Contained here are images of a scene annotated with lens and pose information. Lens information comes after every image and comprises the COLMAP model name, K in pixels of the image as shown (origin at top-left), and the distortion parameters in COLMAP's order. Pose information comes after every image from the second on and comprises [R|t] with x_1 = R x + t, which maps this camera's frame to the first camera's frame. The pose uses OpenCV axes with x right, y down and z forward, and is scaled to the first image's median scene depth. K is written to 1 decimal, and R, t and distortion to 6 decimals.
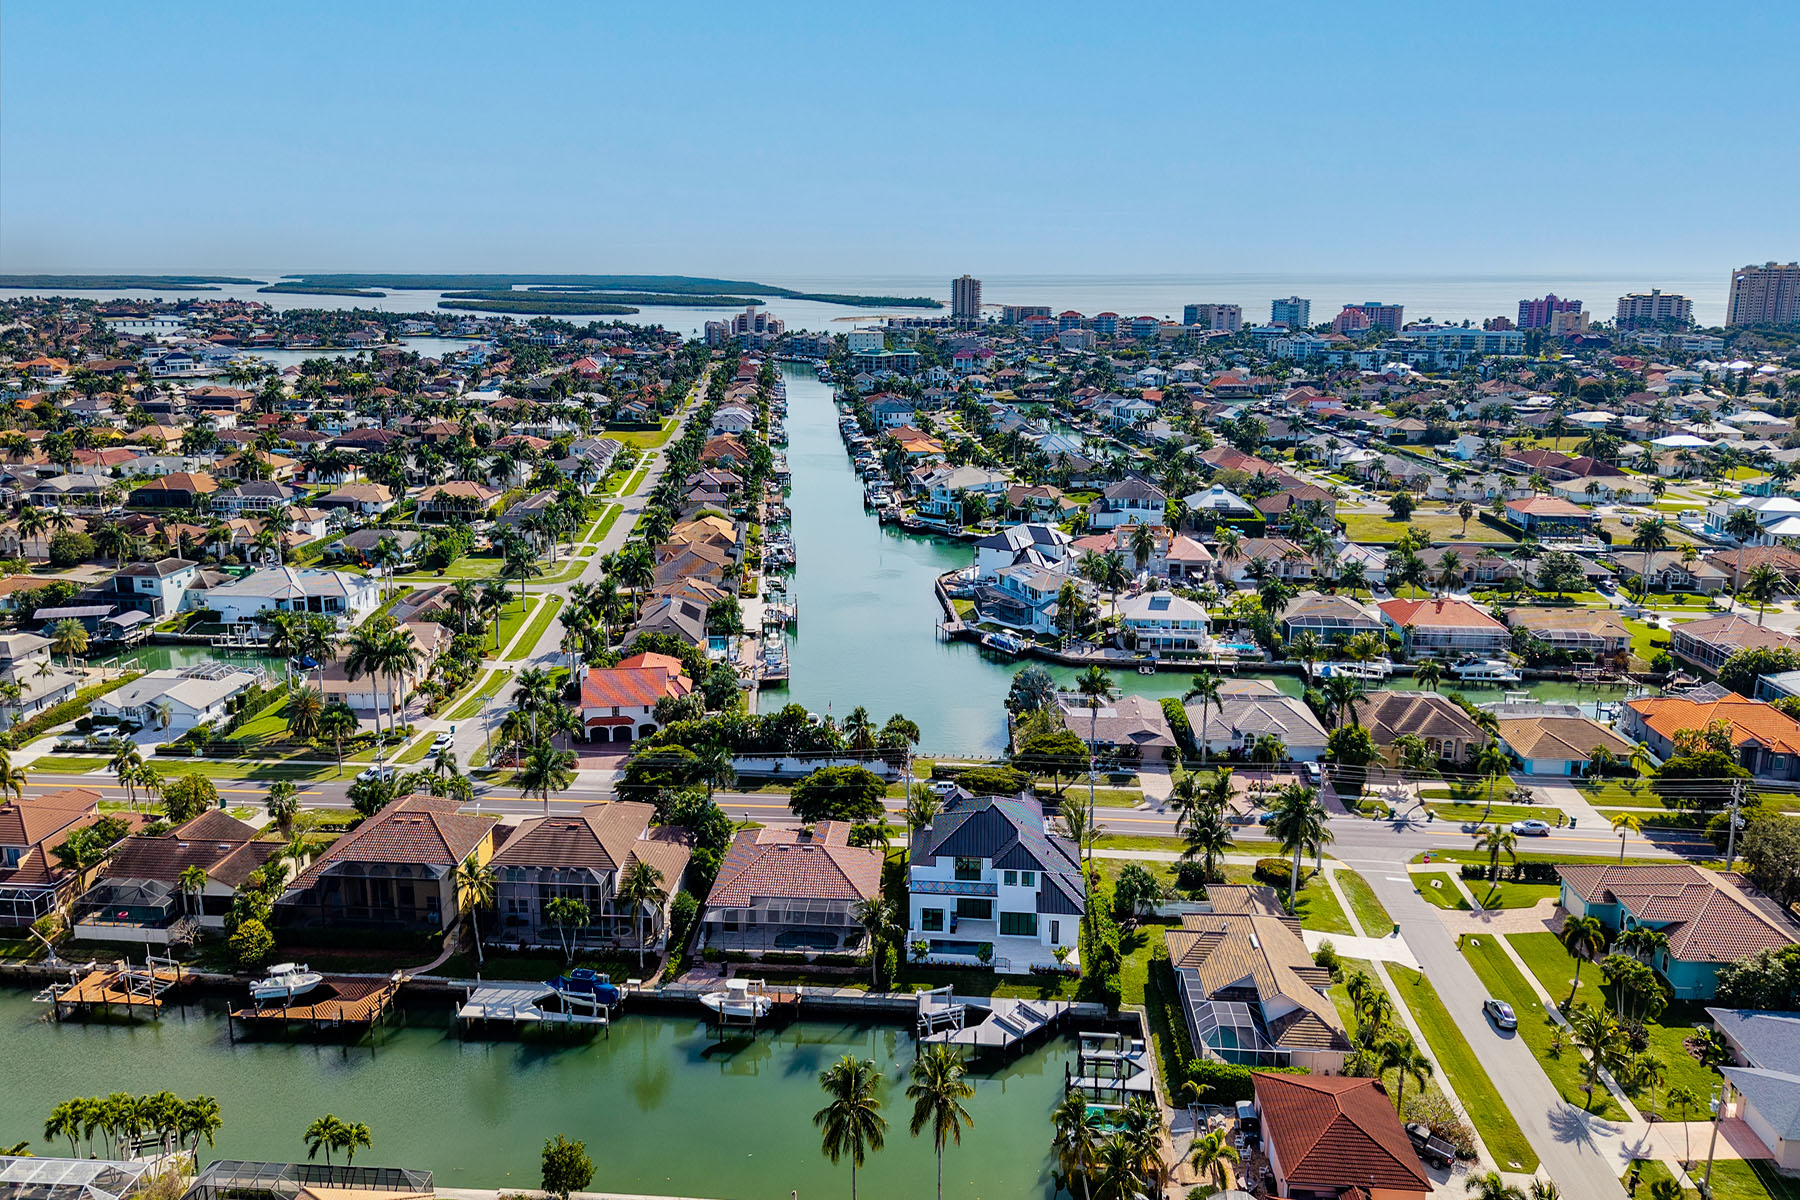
lens RADIAL K [[1201.0, 0, 900.0], [0, 1201.0, 600.0], [0, 0, 1]] dist [0.122527, -0.116649]
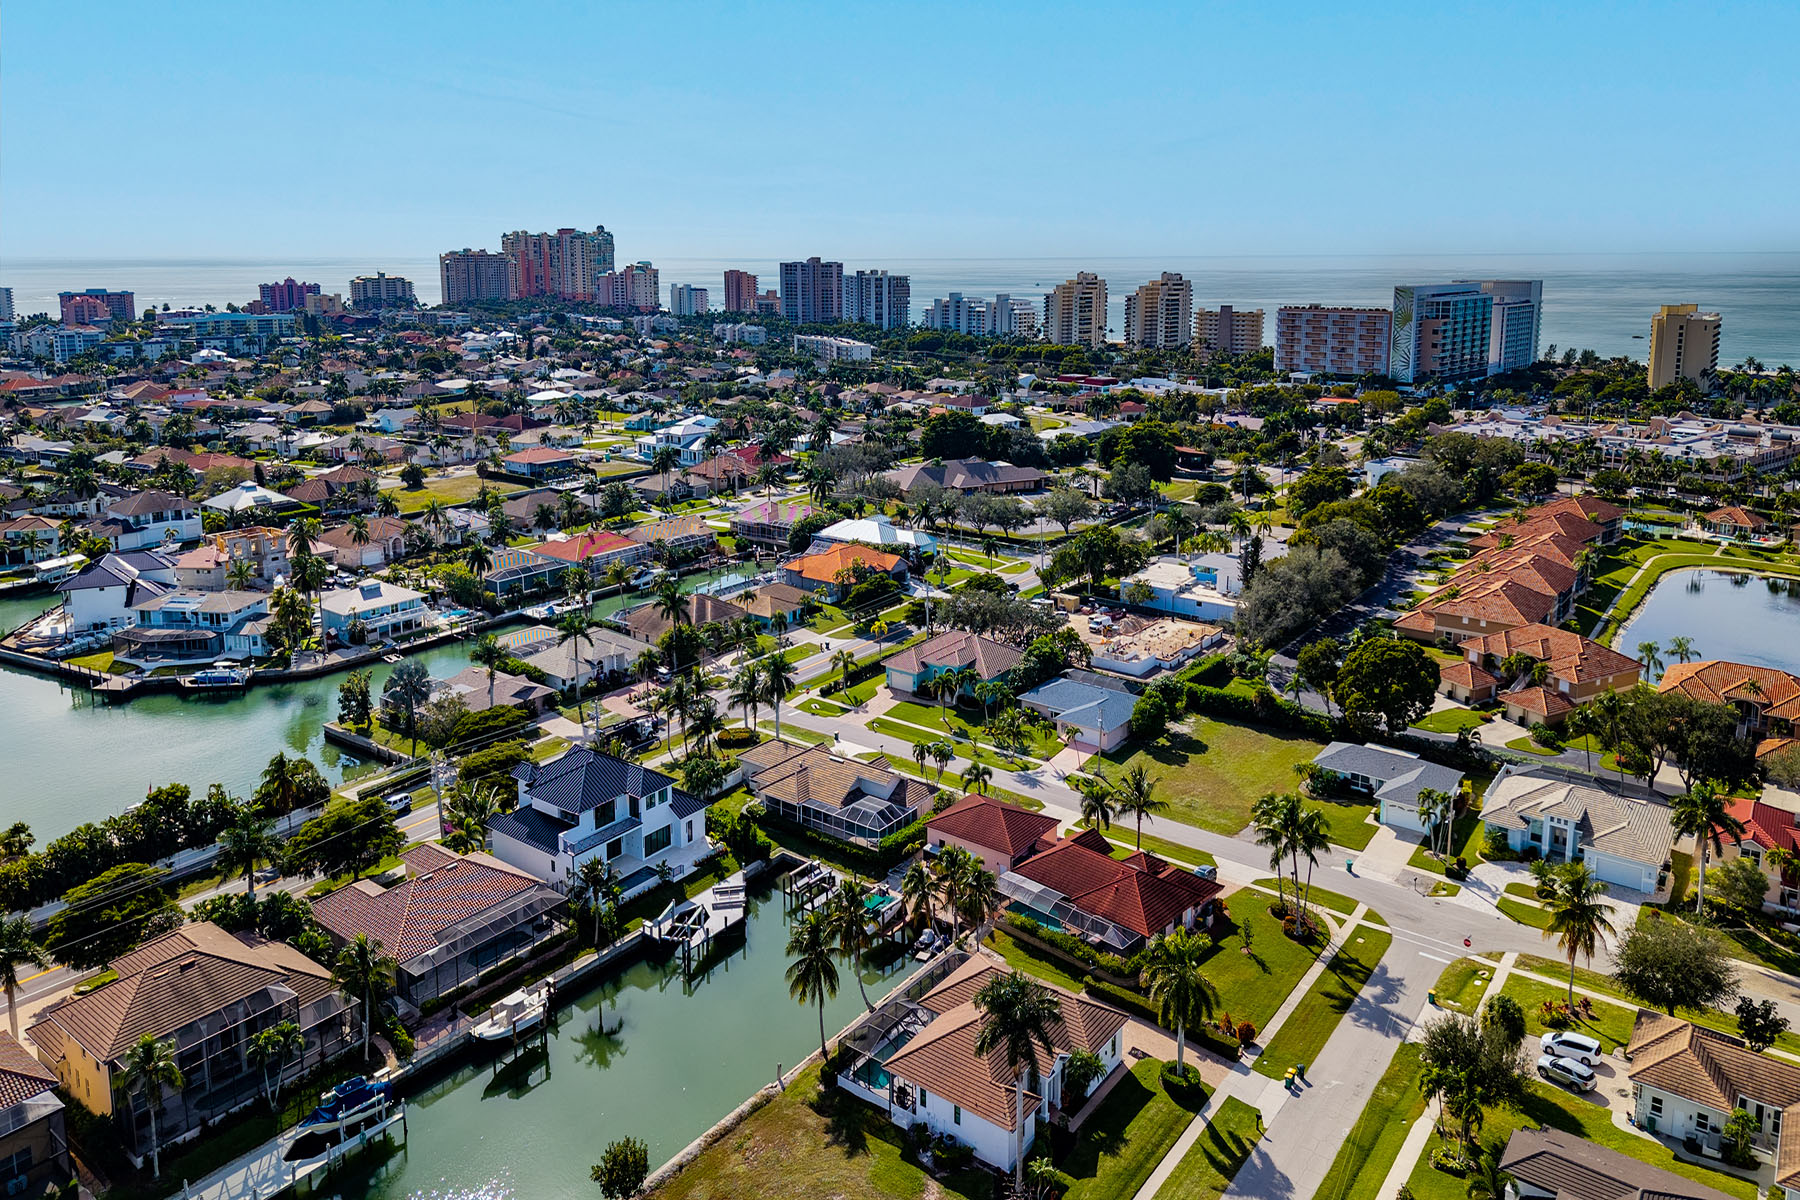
lens RADIAL K [[1201.0, 0, 900.0], [0, 1201.0, 600.0], [0, 0, 1]] dist [0.122527, -0.116649]
pose [[0.549584, -0.239974, 0.800231, -0.344918], [0.231467, 0.964098, 0.130147, -0.020715], [-0.802733, 0.113701, 0.585399, 0.085100]]
